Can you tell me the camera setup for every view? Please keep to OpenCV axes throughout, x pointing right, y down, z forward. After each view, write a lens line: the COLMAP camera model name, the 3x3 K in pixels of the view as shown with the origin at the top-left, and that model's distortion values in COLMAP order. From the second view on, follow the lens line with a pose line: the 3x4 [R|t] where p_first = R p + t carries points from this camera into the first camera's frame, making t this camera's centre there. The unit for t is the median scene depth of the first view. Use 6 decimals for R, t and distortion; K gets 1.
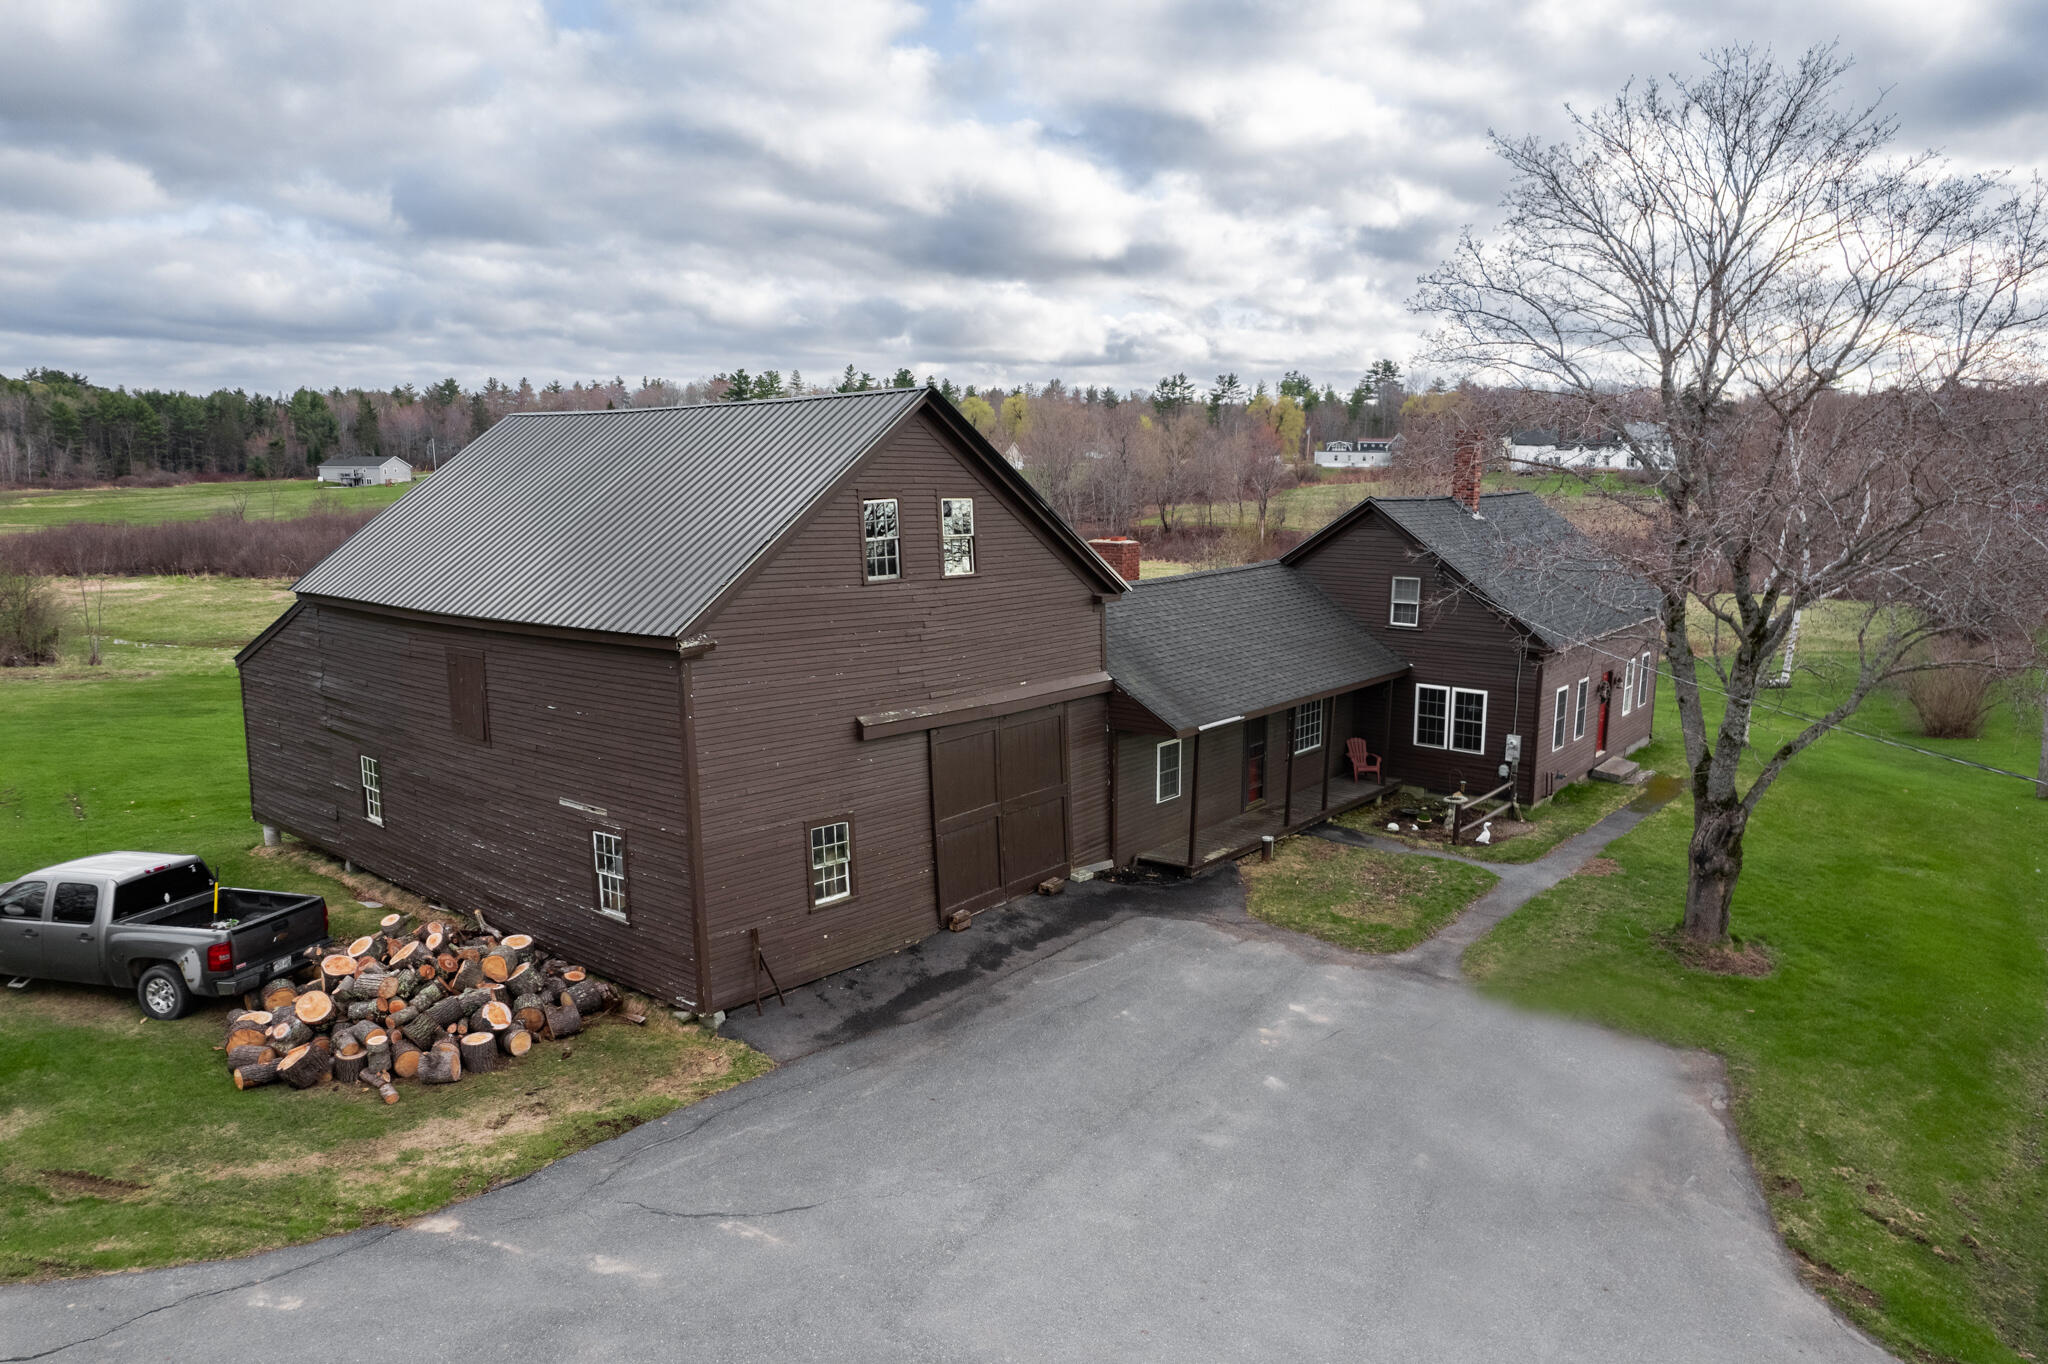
lens RADIAL K [[1319.6, 0, 1026.1], [0, 1319.6, 687.2], [0, 0, 1]] dist [-0.085653, 0.080009]
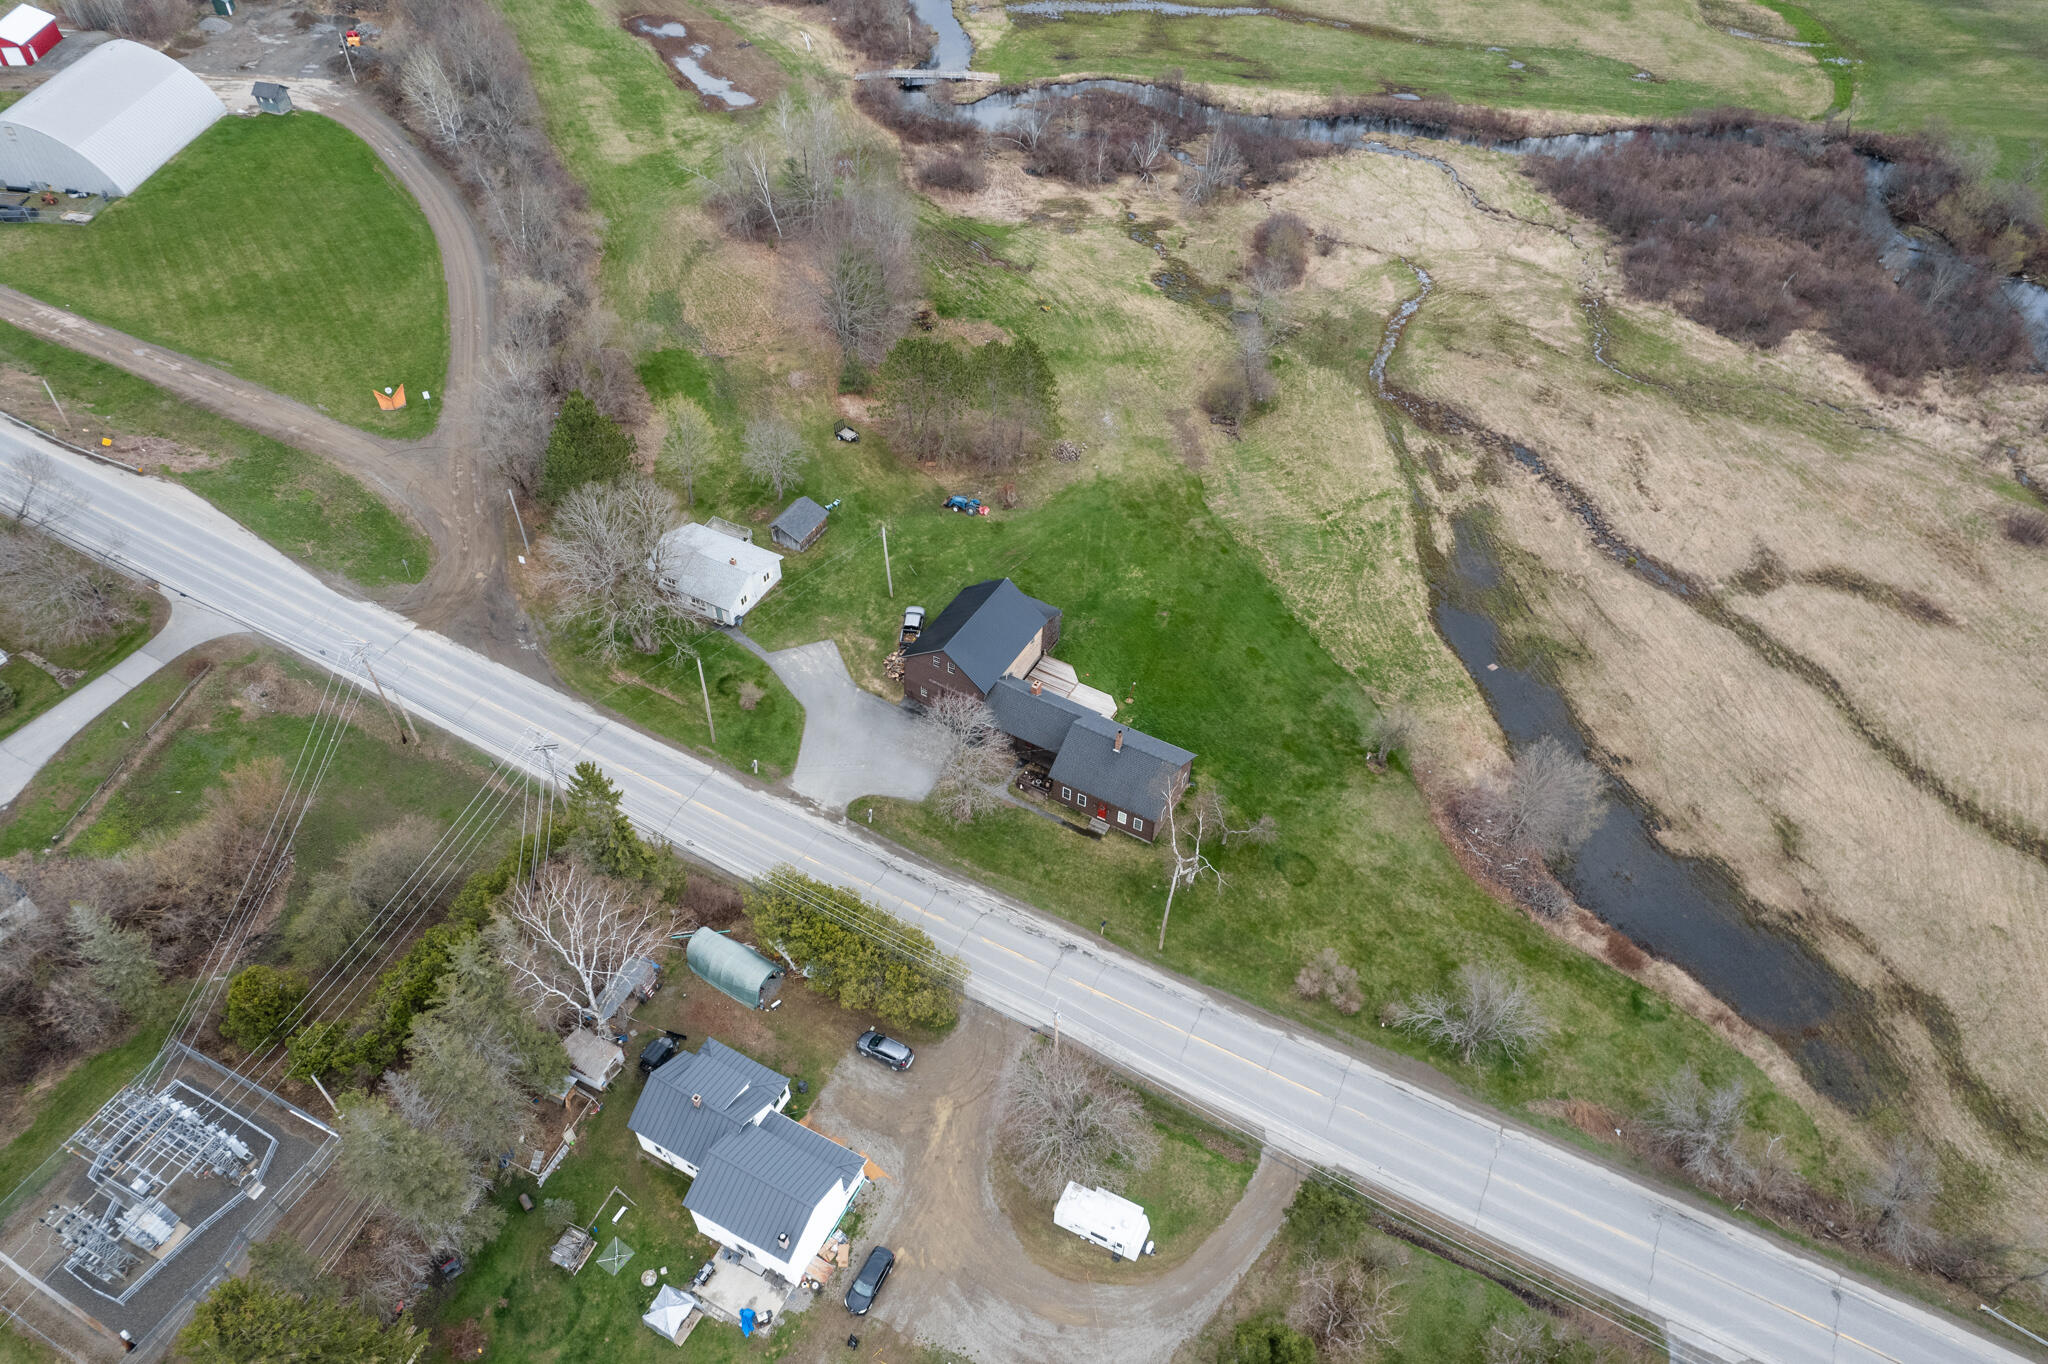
lens RADIAL K [[1354.8, 0, 1028.9], [0, 1354.8, 673.4], [0, 0, 1]] dist [-0.082949, 0.080527]
pose [[0.179953, 0.695119, -0.696008, 5.183007], [-0.183263, 0.718862, 0.670561, -5.149954], [0.966453, 0.006883, 0.256751, -0.308655]]
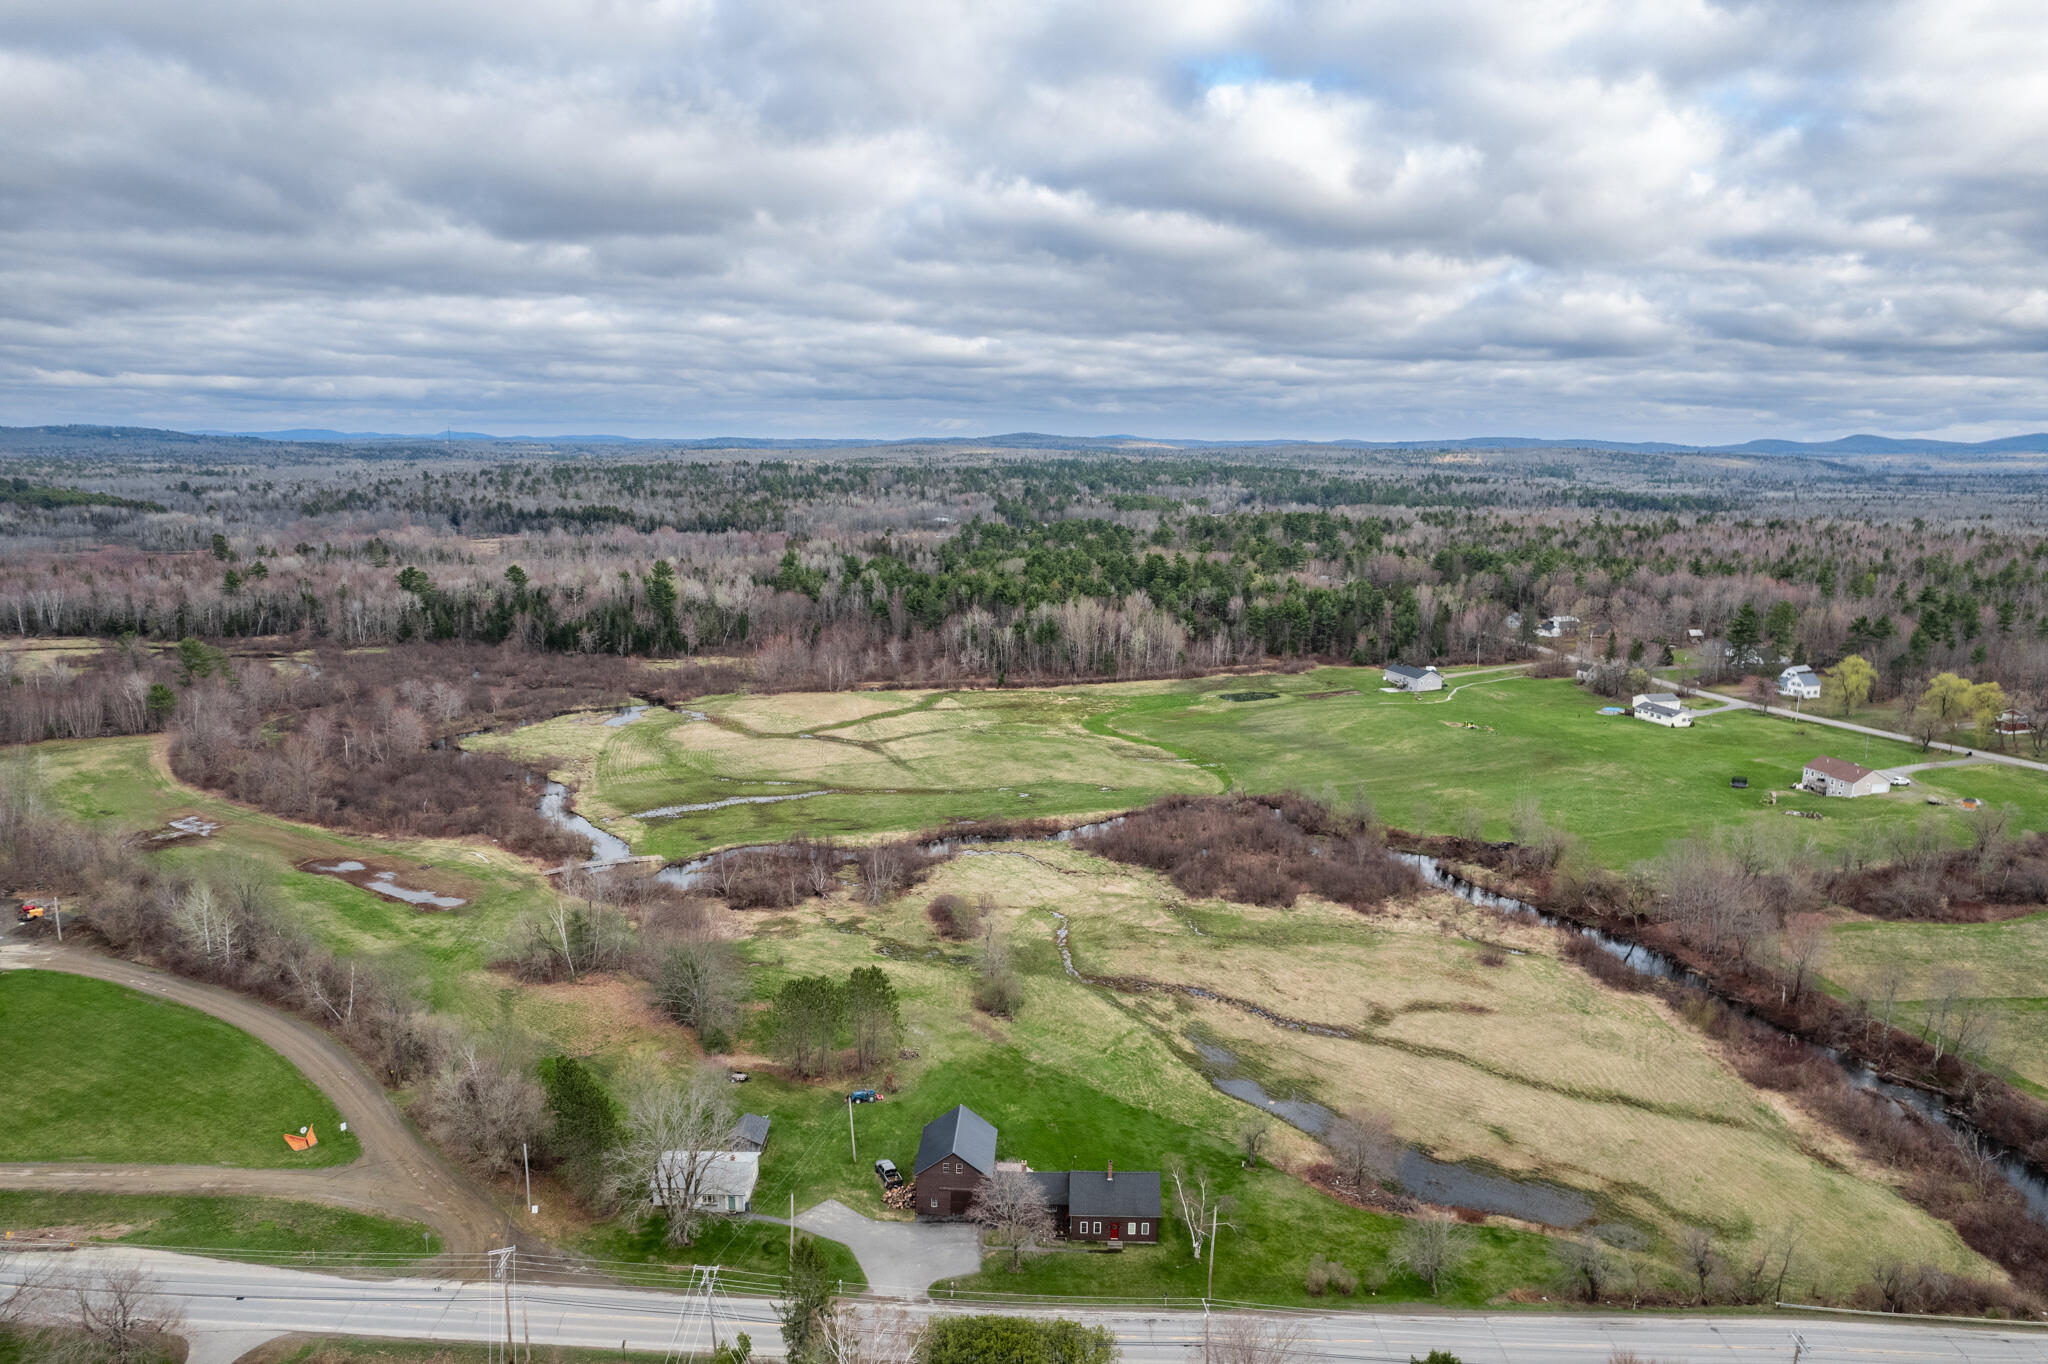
lens RADIAL K [[1308.9, 0, 1029.6], [0, 1308.9, 685.5], [0, 0, 1]] dist [-0.062846, 0.046235]
pose [[0.619376, 0.141780, -0.772187, 6.768389], [-0.140082, 0.987733, 0.068995, -4.159408], [0.772496, 0.065435, 0.631639, -4.393442]]
